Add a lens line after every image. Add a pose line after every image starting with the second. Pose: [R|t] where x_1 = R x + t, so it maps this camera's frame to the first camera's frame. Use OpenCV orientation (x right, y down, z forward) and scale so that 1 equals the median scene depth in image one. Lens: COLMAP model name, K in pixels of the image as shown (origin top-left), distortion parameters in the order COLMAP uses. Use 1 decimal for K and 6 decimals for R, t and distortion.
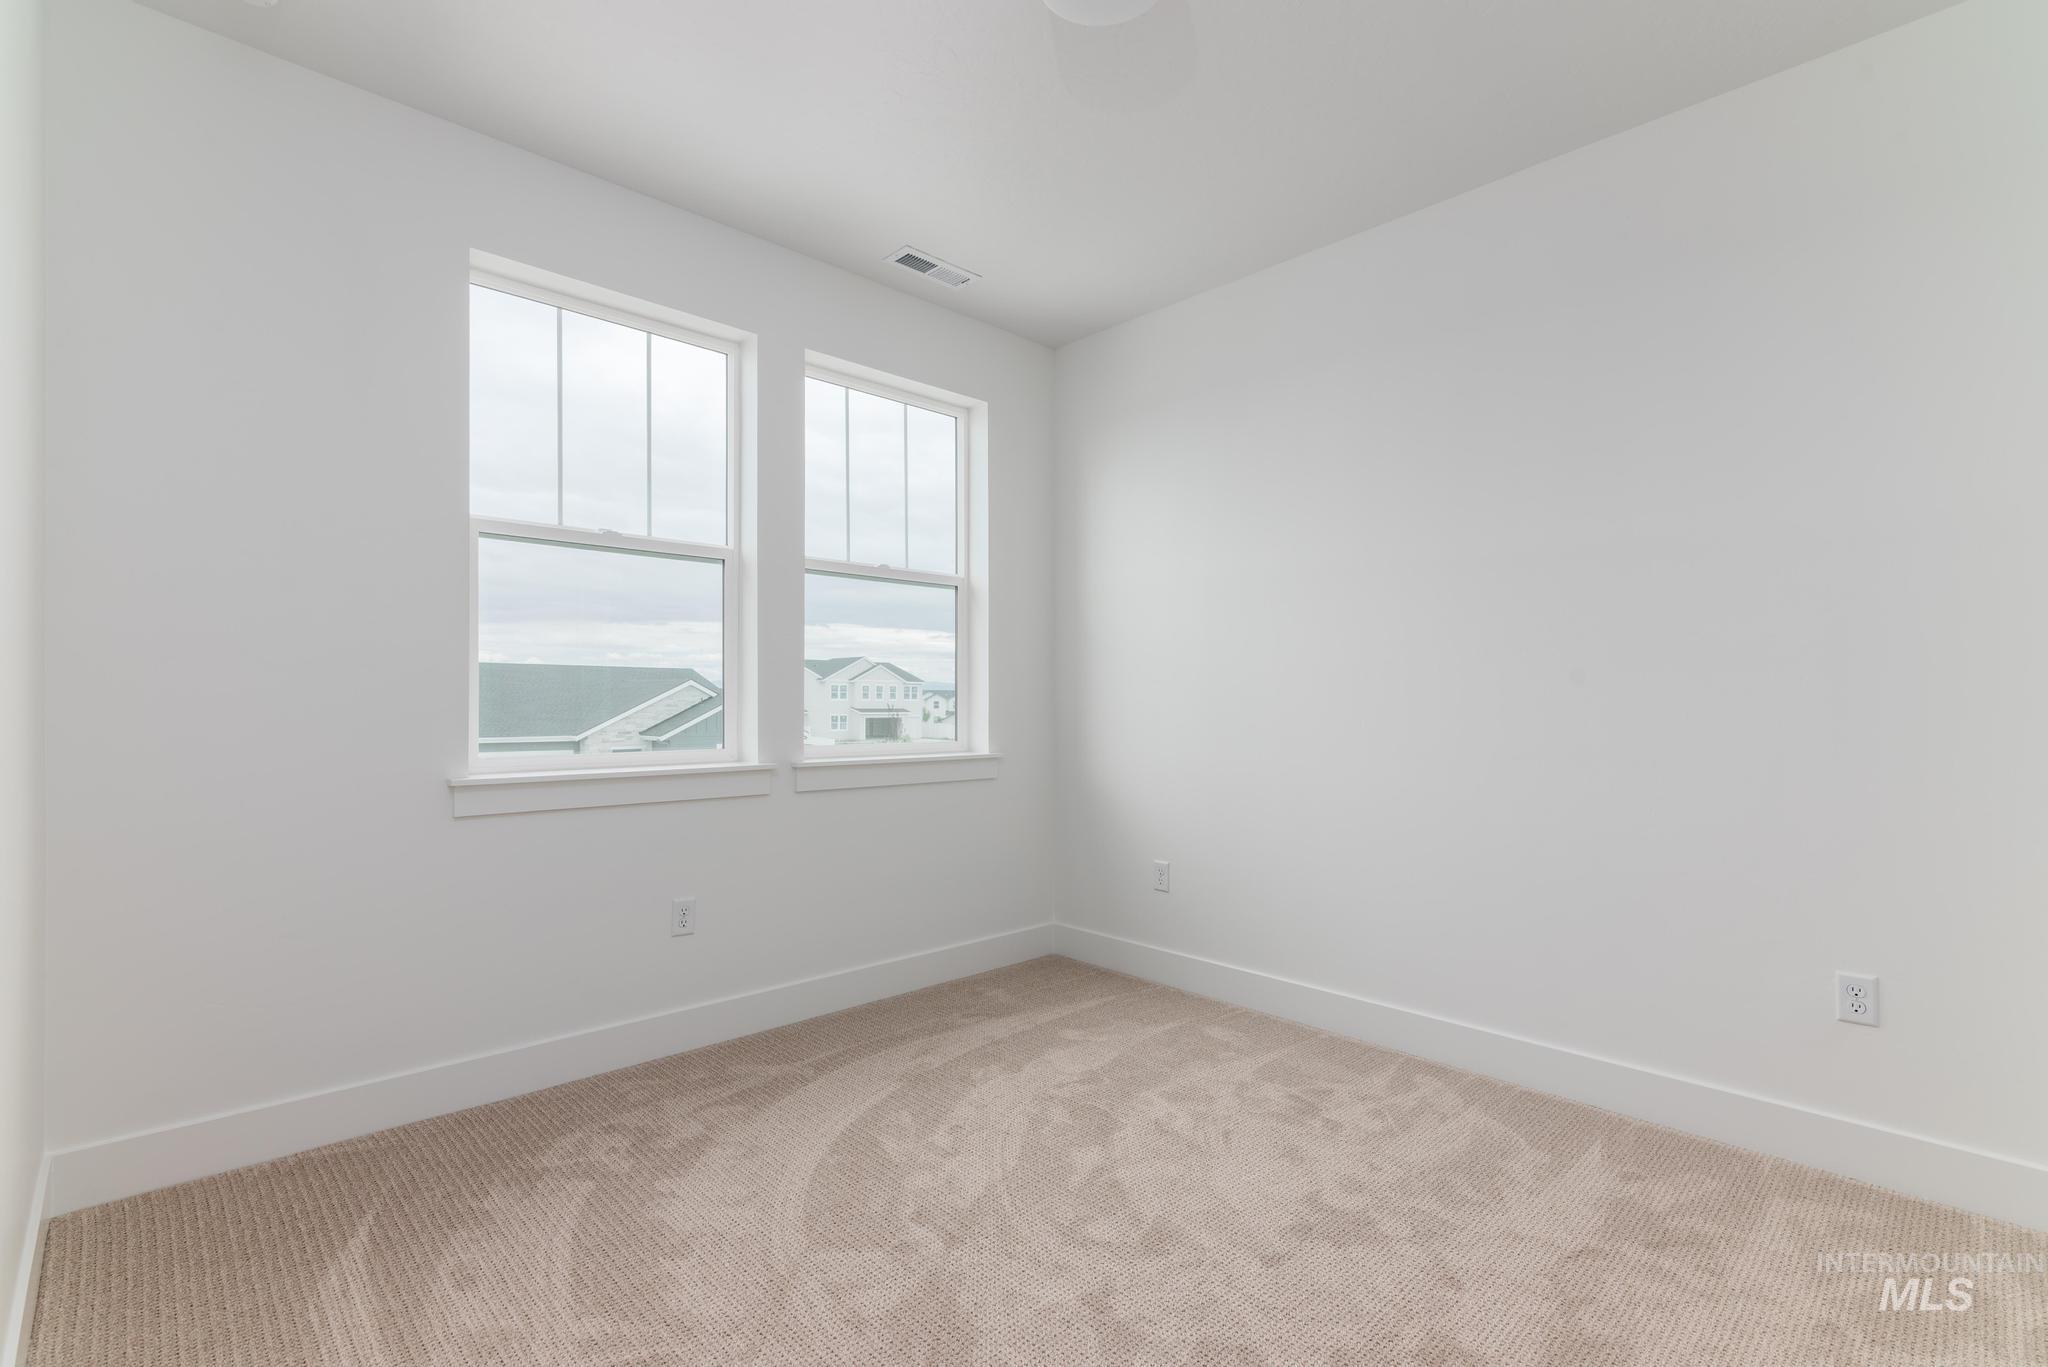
lens RADIAL K [[944.3, 0, 1033.8], [0, 944.3, 690.9], [0, 0, 1]] dist [0.004530, -0.000453]
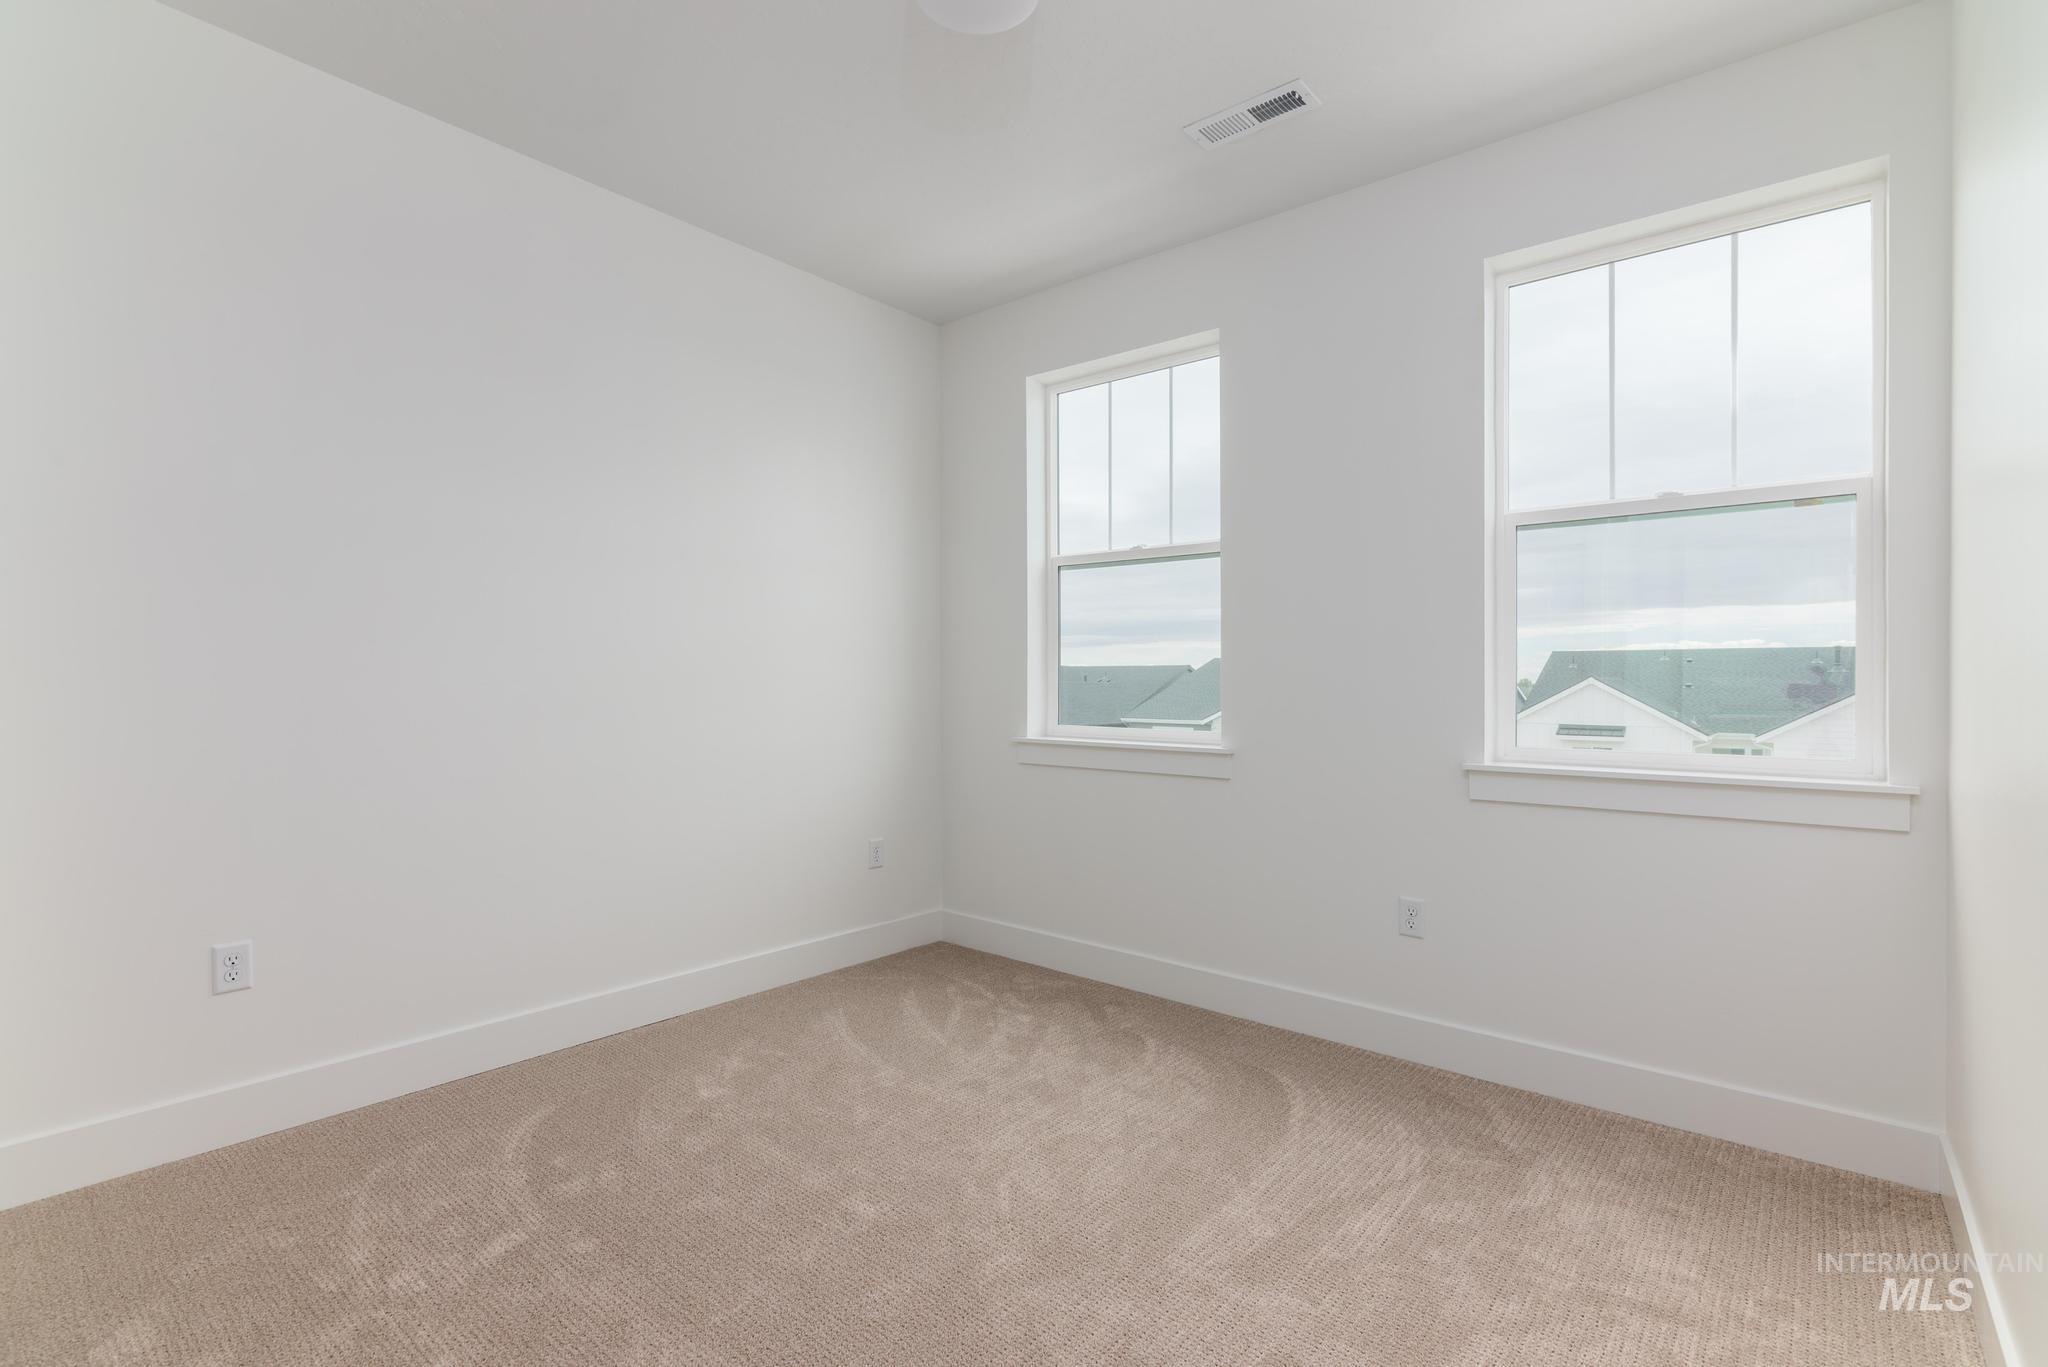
lens RADIAL K [[944.3, 0, 1033.0], [0, 944.3, 688.6], [0, 0, 1]] dist [0.004530, -0.000453]
pose [[0.117541, 0.001828, -0.993066, 0.690819], [0.002396, 0.999995, 0.002124, 0.008113], [0.993065, -0.002629, 0.117536, 0.667738]]
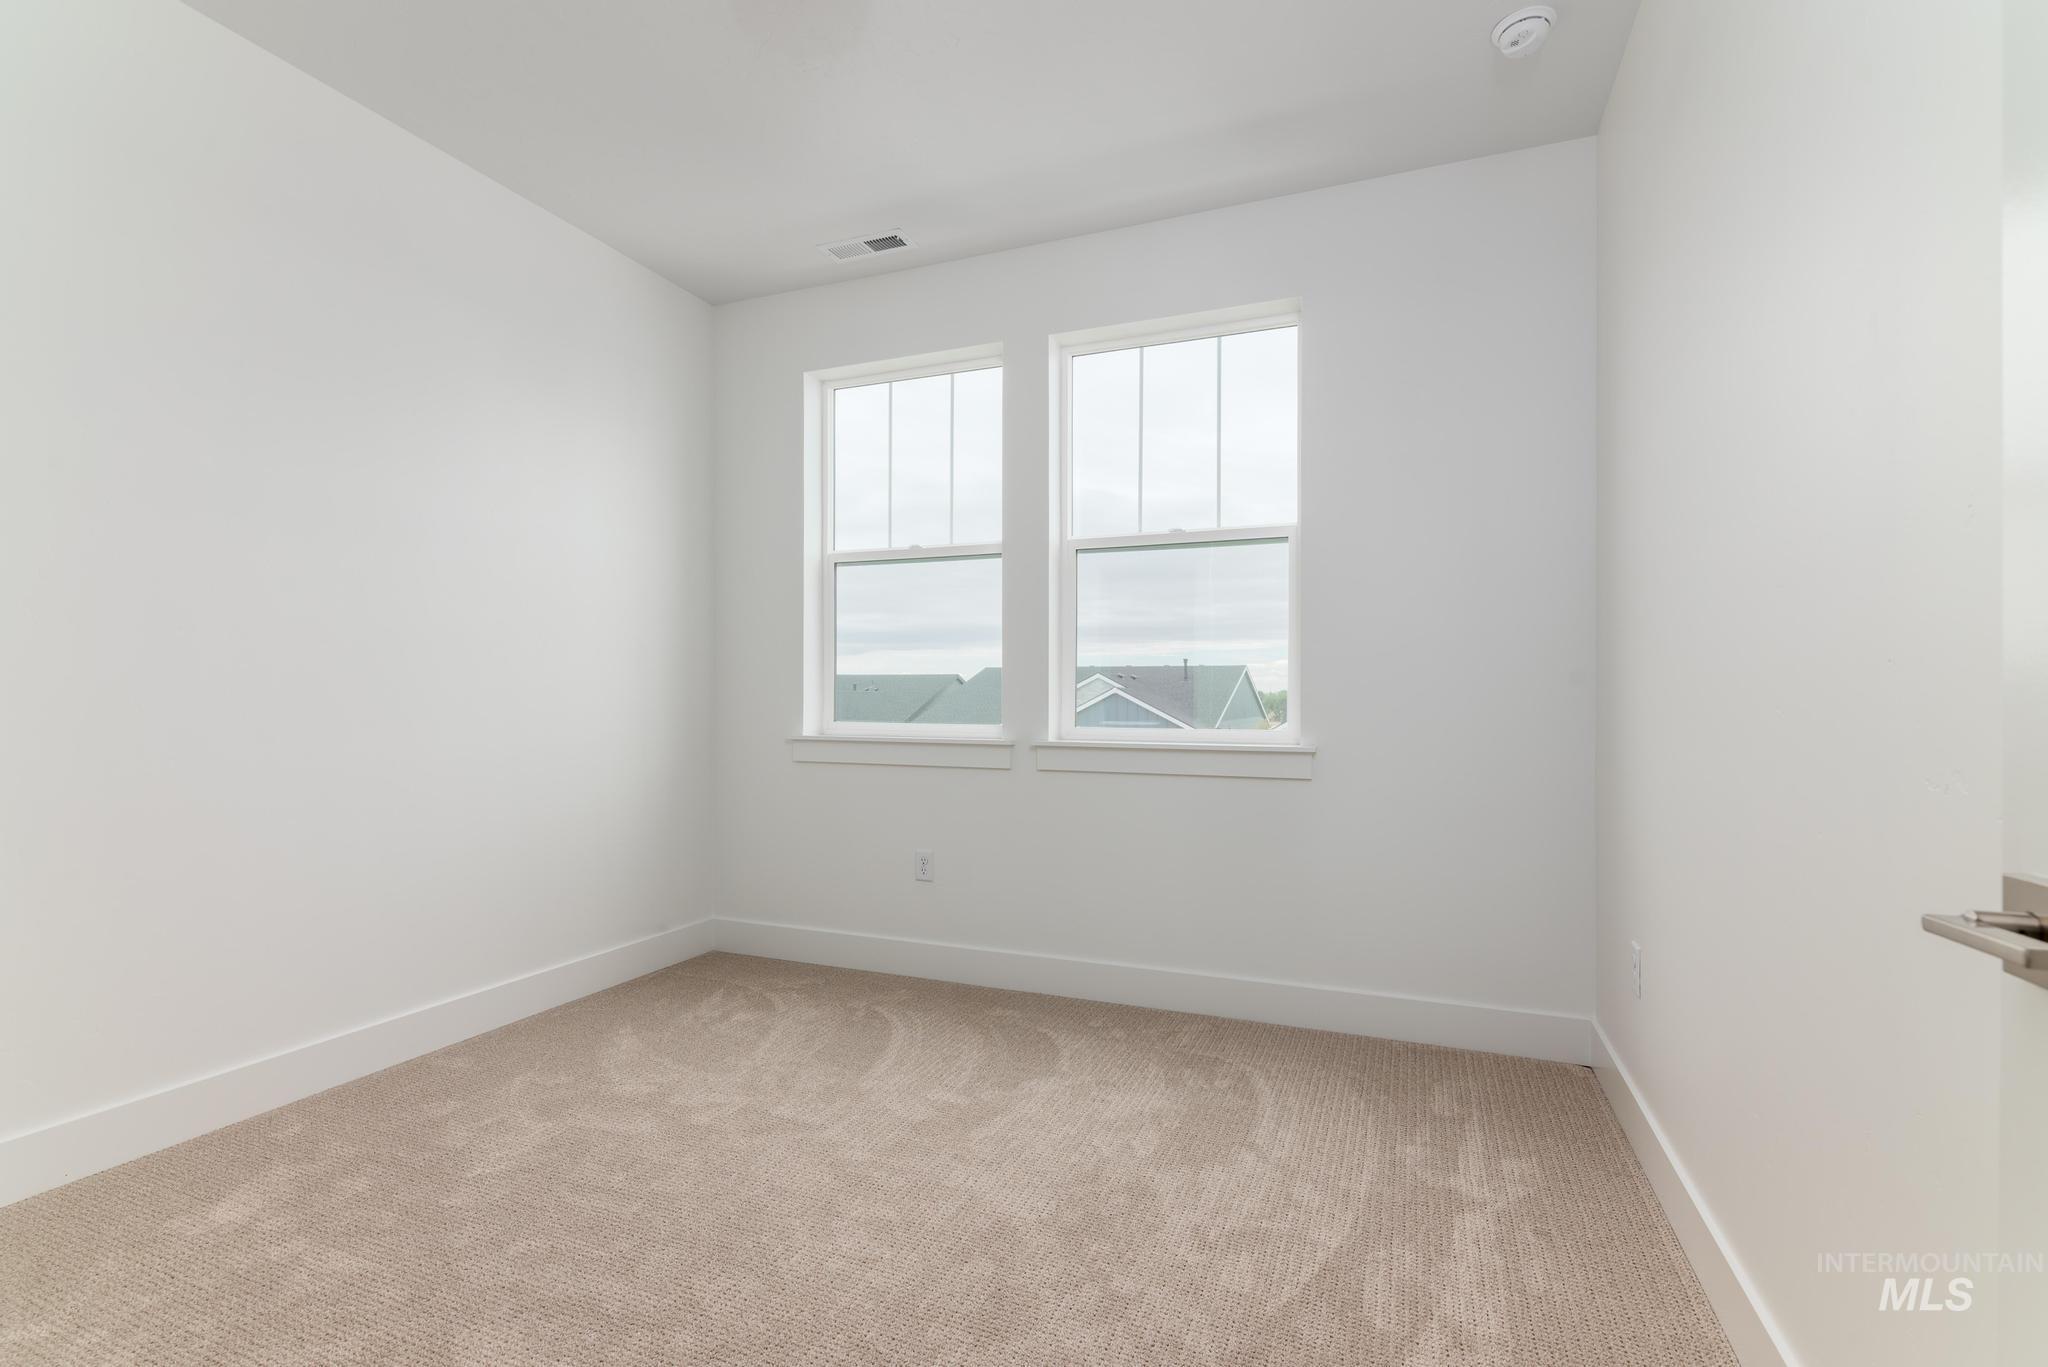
lens RADIAL K [[874.1, 0, 1032.4], [0, 874.1, 677.3], [0, 0, 1]] dist [-0.003601, 0.000077]
pose [[0.423855, -0.008137, -0.905694, 0.614921], [0.015940, 0.999872, -0.001524, 0.006831], [0.905590, -0.013791, 0.423930, 0.594581]]
